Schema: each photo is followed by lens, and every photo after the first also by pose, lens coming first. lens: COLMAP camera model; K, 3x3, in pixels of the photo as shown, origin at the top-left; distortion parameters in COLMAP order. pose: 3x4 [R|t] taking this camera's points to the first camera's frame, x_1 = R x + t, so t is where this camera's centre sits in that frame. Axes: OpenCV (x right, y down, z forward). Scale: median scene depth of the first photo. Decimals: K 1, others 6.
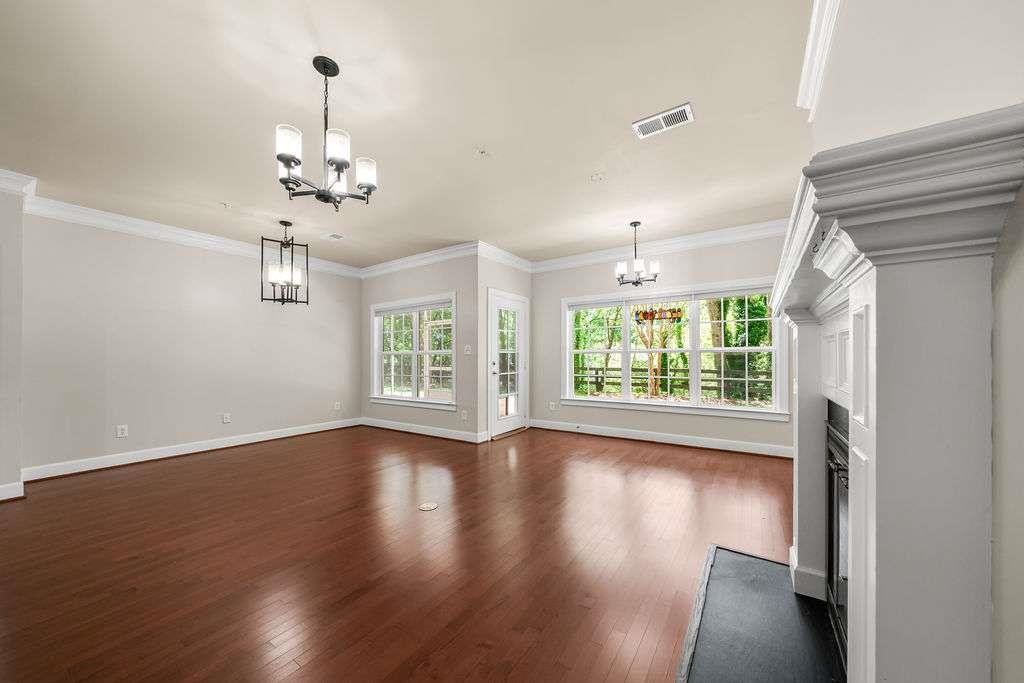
lens RADIAL K [[363.3, 0, 526.7], [0, 363.3, 357.3], [0, 0, 1]] dist [-0.000047, -0.000019]
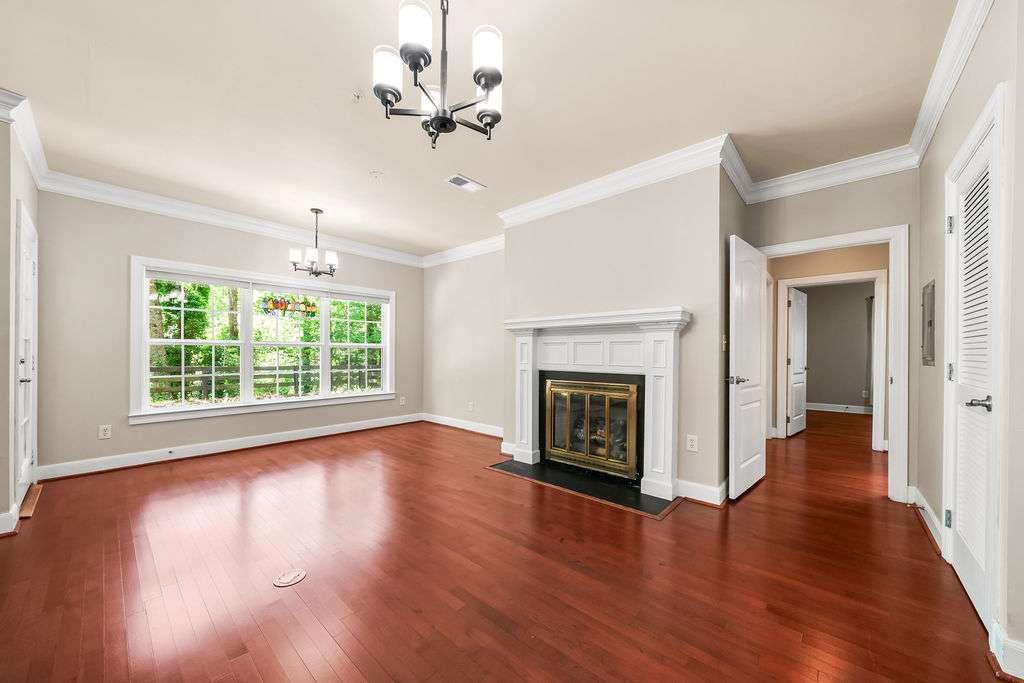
lens RADIAL K [[361.2, 0, 509.0], [0, 361.2, 356.9], [0, 0, 1]] dist [0.006496, 0.000169]
pose [[0.159930, -0.004221, 0.987119, -0.471268], [-0.007062, 0.999960, 0.005420, 0.005730], [-0.987103, -0.007838, 0.159894, 0.290123]]
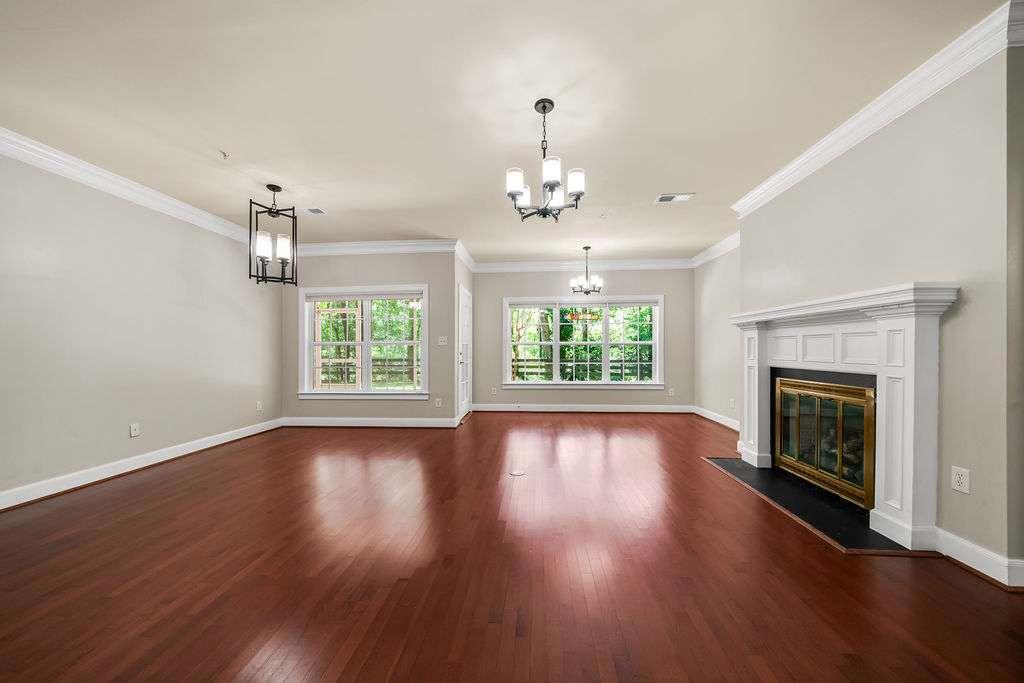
lens RADIAL K [[344.7, 0, 521.0], [0, 344.7, 352.6], [0, 0, 1]] dist [0.000101, 0.000052]
pose [[0.868186, -0.003405, 0.496227, -0.453112], [-0.001129, 0.999960, 0.008837, 0.004737], [-0.496237, -0.008232, 0.868148, 0.015069]]
